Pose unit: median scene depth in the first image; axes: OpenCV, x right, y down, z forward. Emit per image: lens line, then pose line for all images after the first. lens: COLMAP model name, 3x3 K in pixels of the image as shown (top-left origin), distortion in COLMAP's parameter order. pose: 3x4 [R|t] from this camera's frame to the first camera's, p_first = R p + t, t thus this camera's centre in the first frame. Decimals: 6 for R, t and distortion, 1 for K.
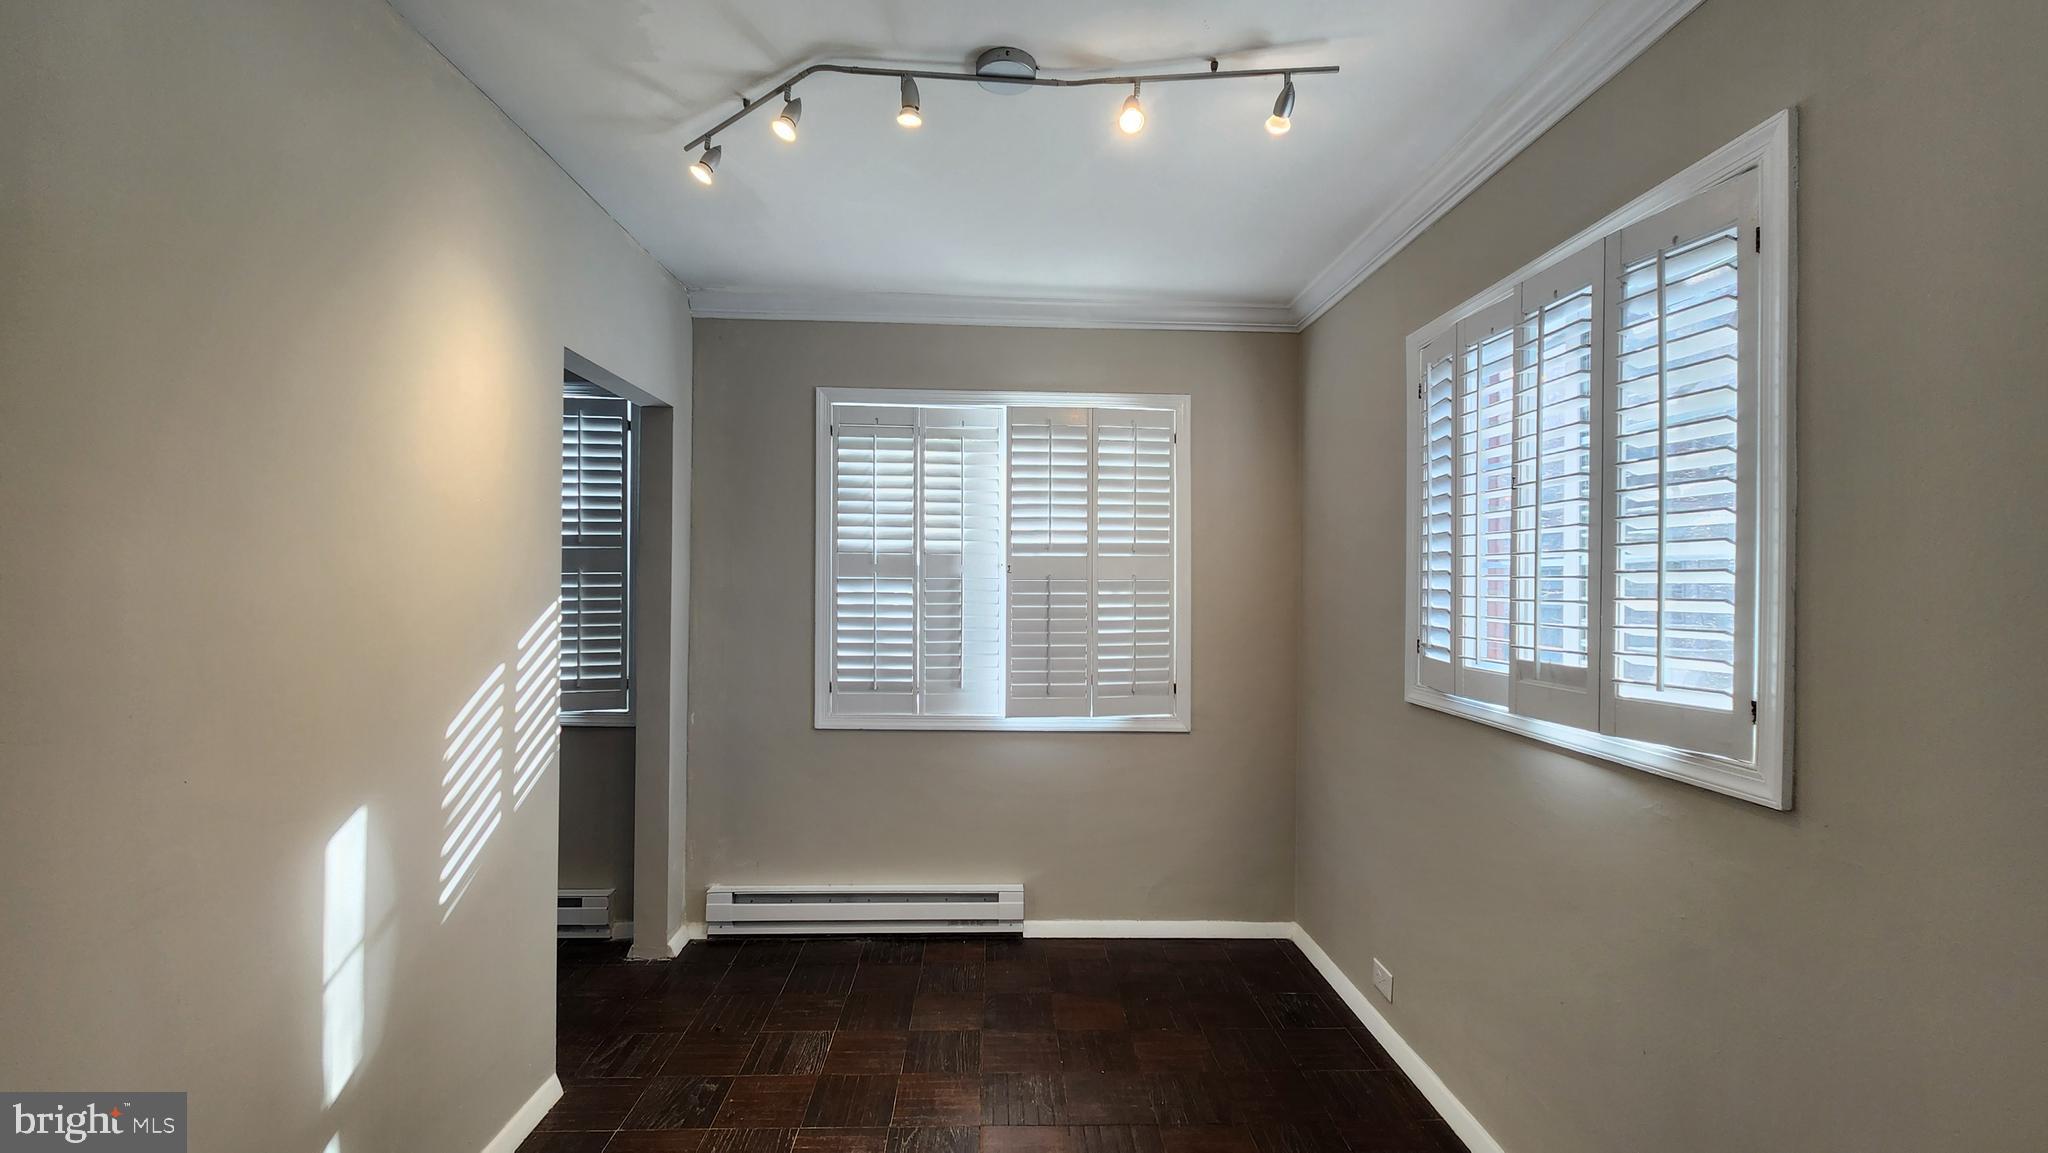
lens RADIAL K [[834.6, 0, 1023.0], [0, 834.6, 587.0], [0, 0, 1]] dist [0.002738, 0.000163]
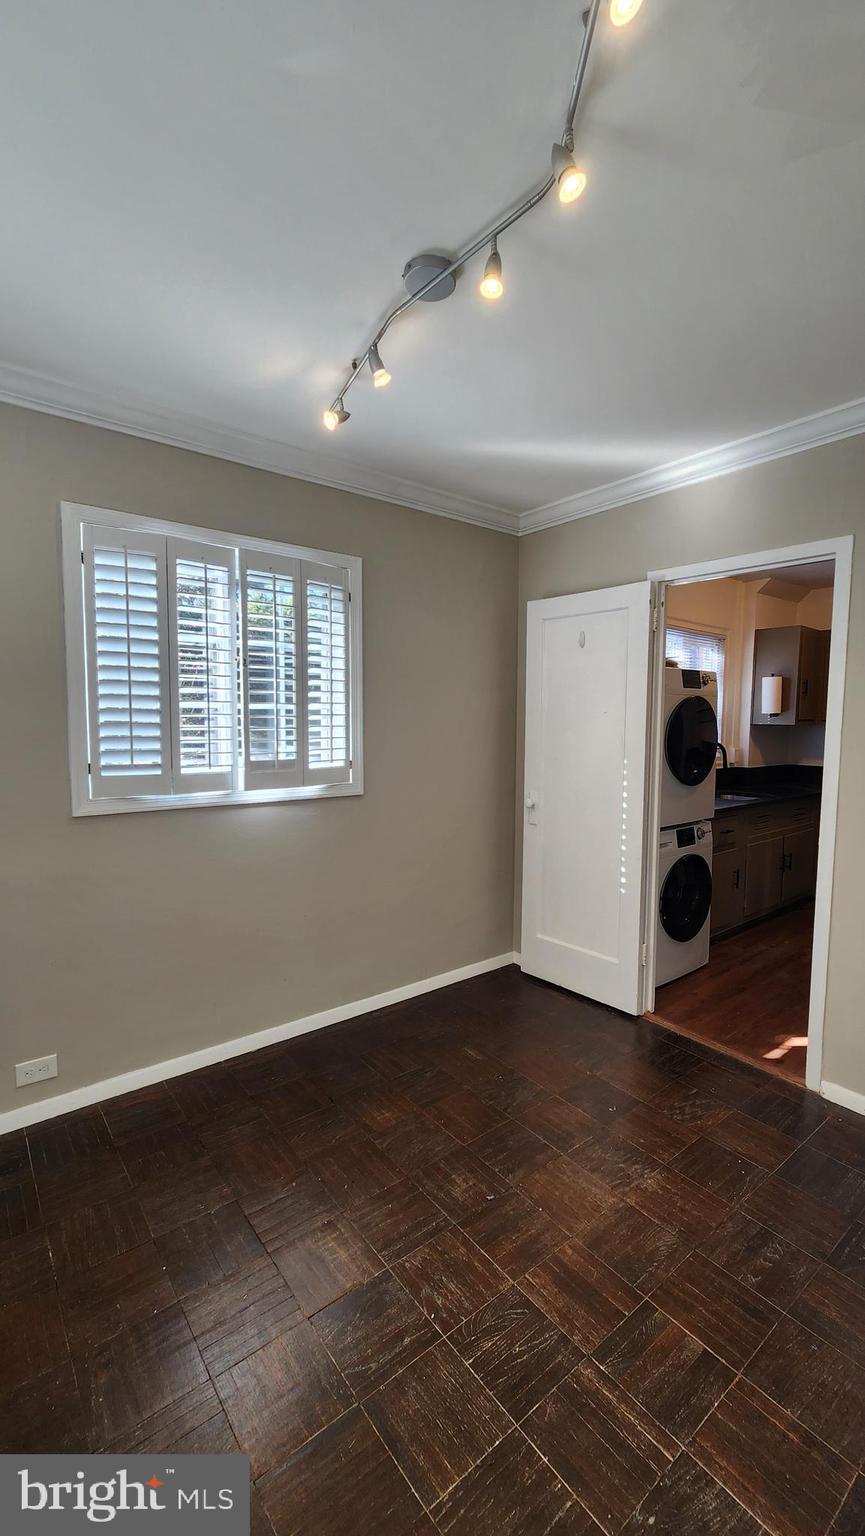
lens RADIAL K [[625.9, 0, 430.4], [0, 625.9, 762.0], [0, 0, 1]] dist [0.002738, 0.000163]
pose [[-0.581783, -0.070050, 0.810322, -0.849247], [-0.011057, 0.996873, 0.078239, -0.025808], [-0.813269, 0.036559, -0.580738, 1.666929]]
